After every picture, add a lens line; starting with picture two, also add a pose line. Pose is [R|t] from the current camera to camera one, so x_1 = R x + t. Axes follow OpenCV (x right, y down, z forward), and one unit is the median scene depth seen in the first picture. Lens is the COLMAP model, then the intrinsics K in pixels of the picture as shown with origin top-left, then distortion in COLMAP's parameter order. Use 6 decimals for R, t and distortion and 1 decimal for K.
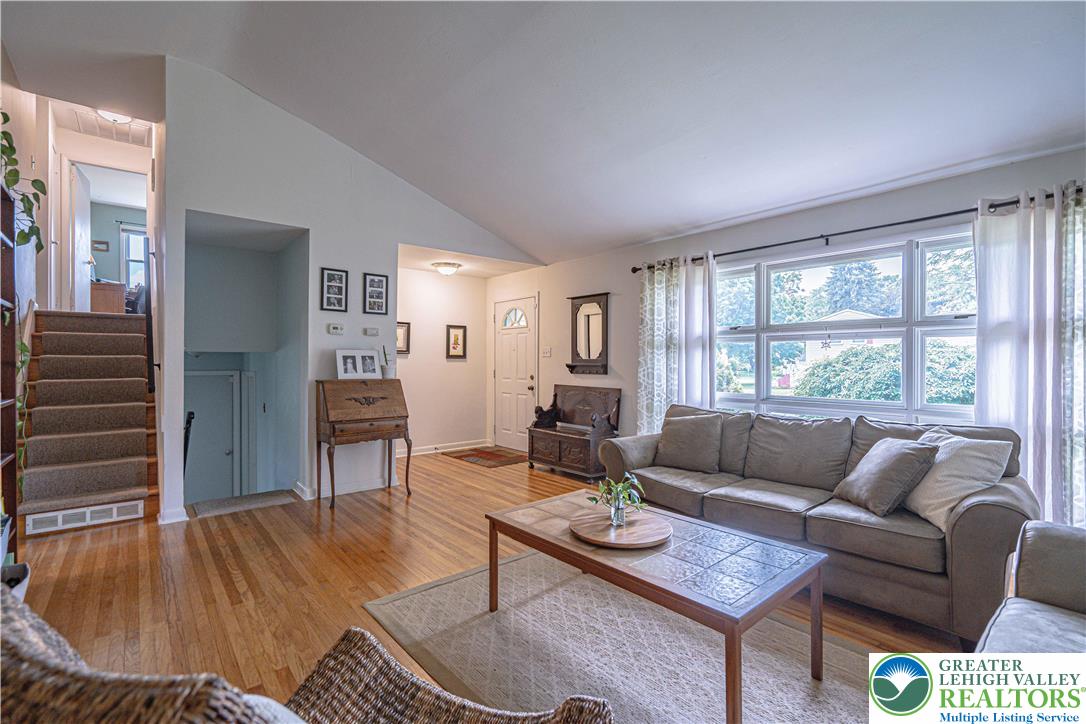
lens RADIAL K [[480.8, 0, 540.7], [0, 480.8, 366.0], [0, 0, 1]] dist [0.001746, 0.000209]
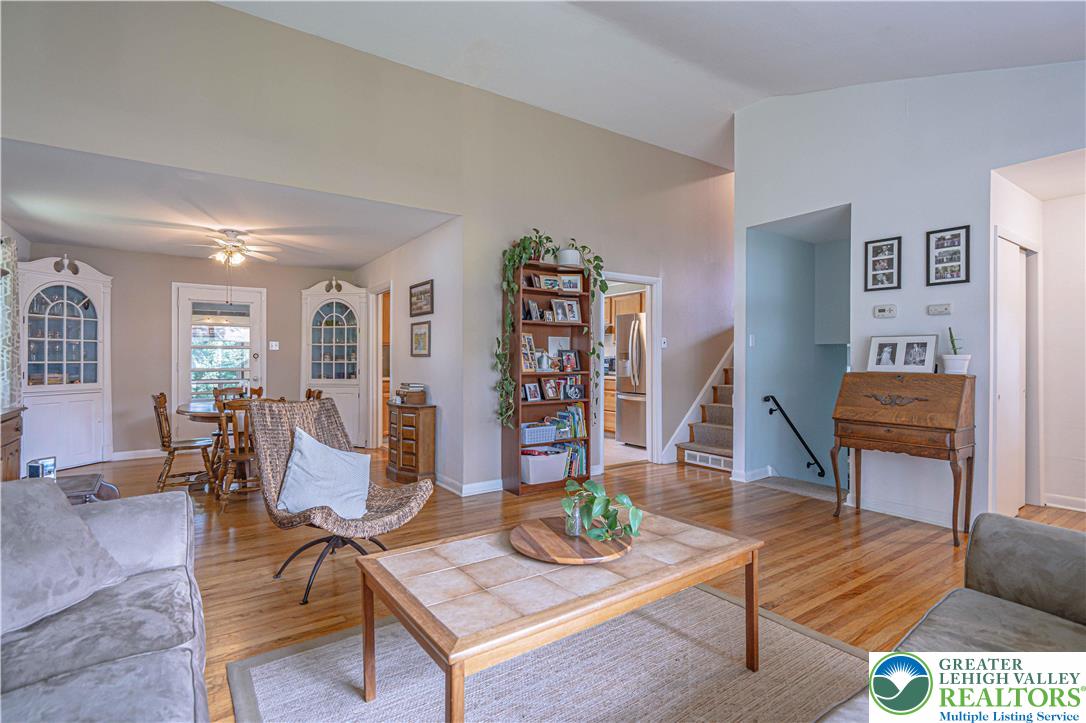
lens RADIAL K [[529.6, 0, 540.7], [0, 529.6, 358.7], [0, 0, 1]] dist [-0.000431, -0.000054]
pose [[-0.093152, -0.002112, -0.995650, 0.537408], [-0.005799, 0.999982, -0.001579, 0.008940], [0.995635, 0.005627, -0.093162, 0.503096]]
